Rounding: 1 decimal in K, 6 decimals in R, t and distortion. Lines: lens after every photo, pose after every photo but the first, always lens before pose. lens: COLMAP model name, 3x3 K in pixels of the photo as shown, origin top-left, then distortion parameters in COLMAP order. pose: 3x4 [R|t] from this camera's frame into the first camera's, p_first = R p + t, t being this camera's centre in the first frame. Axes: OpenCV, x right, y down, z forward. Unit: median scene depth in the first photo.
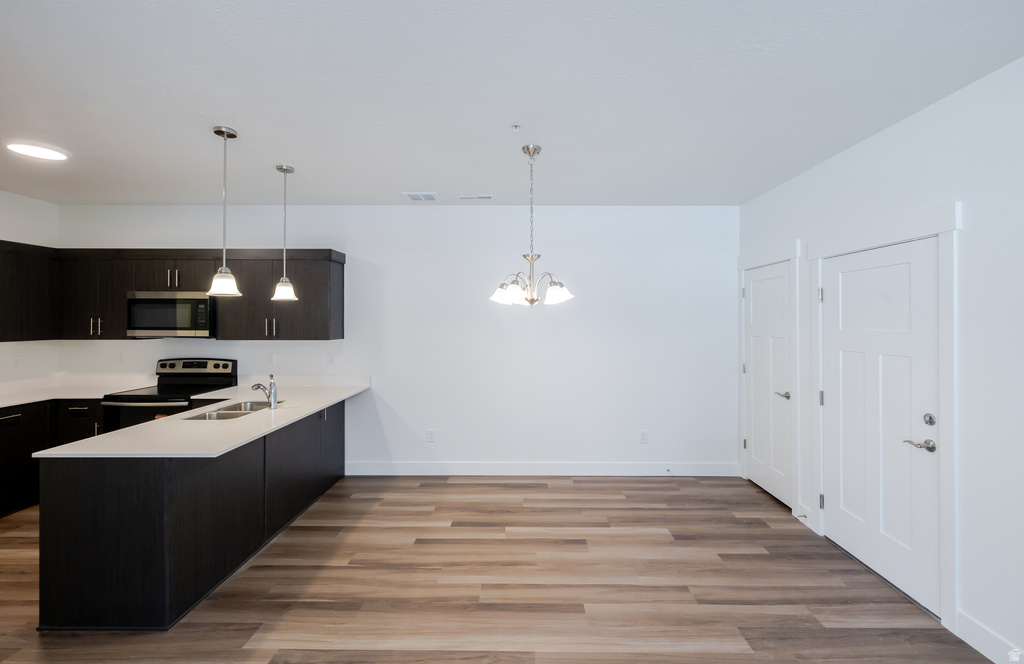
lens RADIAL K [[425.2, 0, 515.2], [0, 425.2, 313.8], [0, 0, 1]] dist [0.001240, 0.000304]
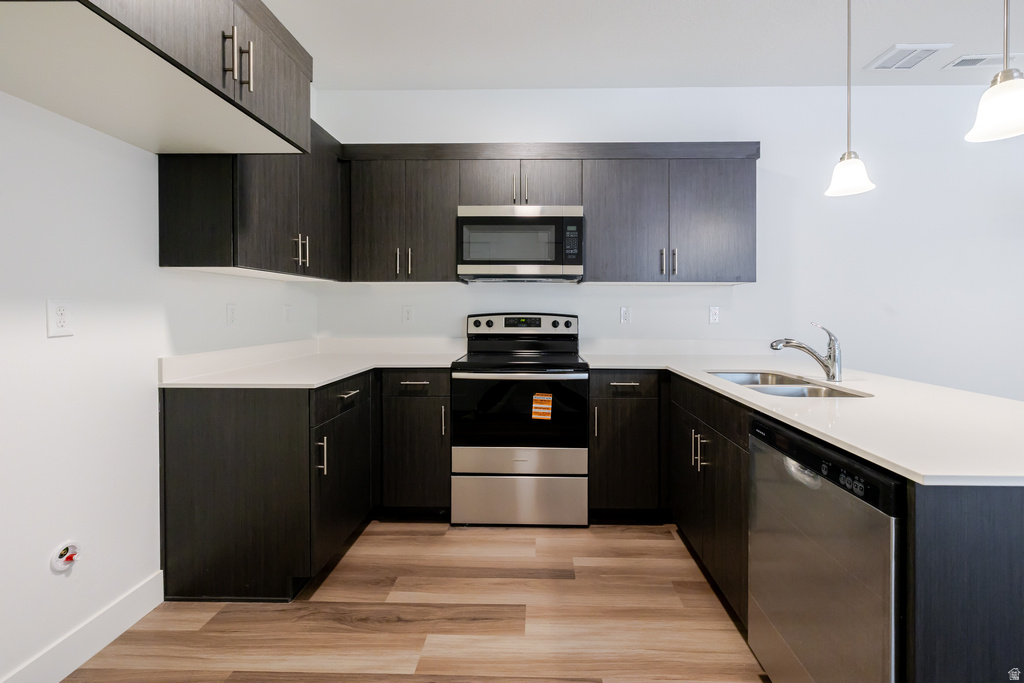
lens RADIAL K [[437.5, 0, 522.5], [0, 437.5, 307.4], [0, 0, 1]] dist [0.001708, 0.000191]
pose [[0.999822, 0.000749, -0.018865, -0.828958], [-0.000535, 0.999936, 0.011325, 0.099165], [0.018872, -0.011313, 0.999758, 0.343106]]
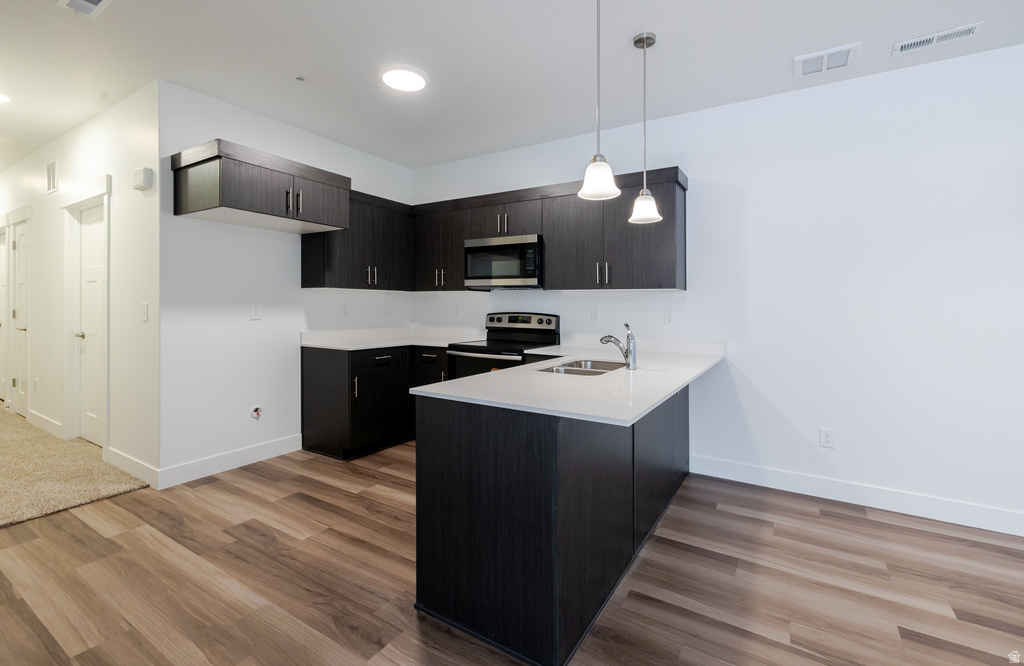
lens RADIAL K [[438.6, 0, 528.1], [0, 438.6, 303.3], [0, 0, 1]] dist [0.000547, 0.000182]
pose [[0.859419, 0.003400, -0.511261, -0.283675], [-0.000307, 0.999981, 0.006134, 0.088762], [0.511272, -0.005115, 0.859404, 0.220171]]
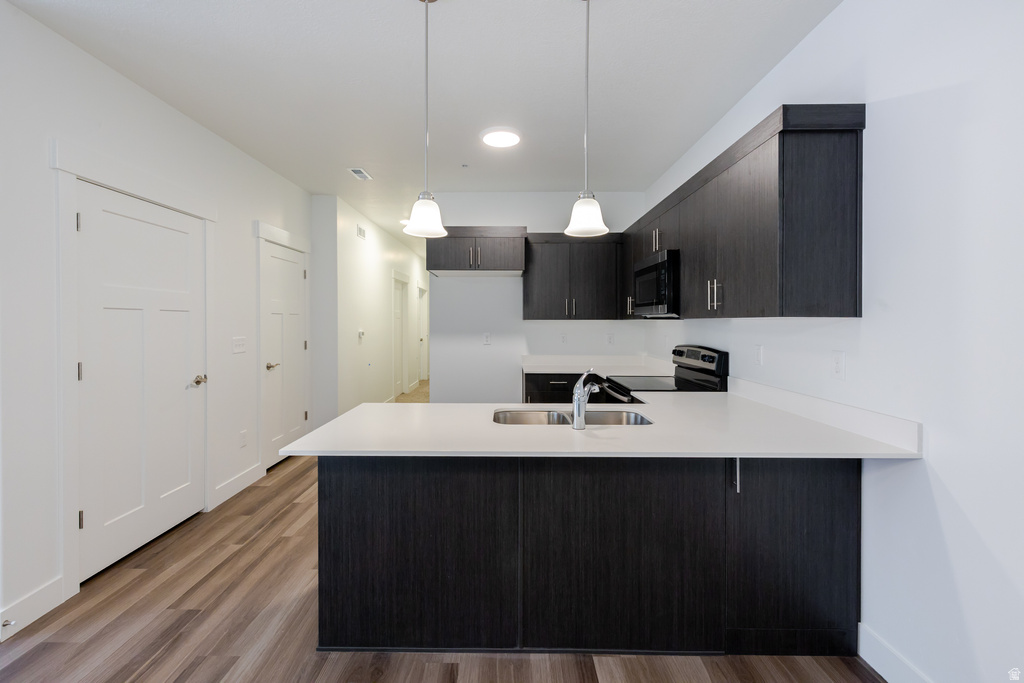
lens RADIAL K [[447.9, 0, 511.3], [0, 447.9, 325.3], [0, 0, 1]] dist [0.000414, -0.000059]
pose [[0.004502, 0.005012, -0.999977, 0.020370], [0.011160, 0.999925, 0.005062, 0.070025], [0.999928, -0.011182, 0.004446, 0.764654]]
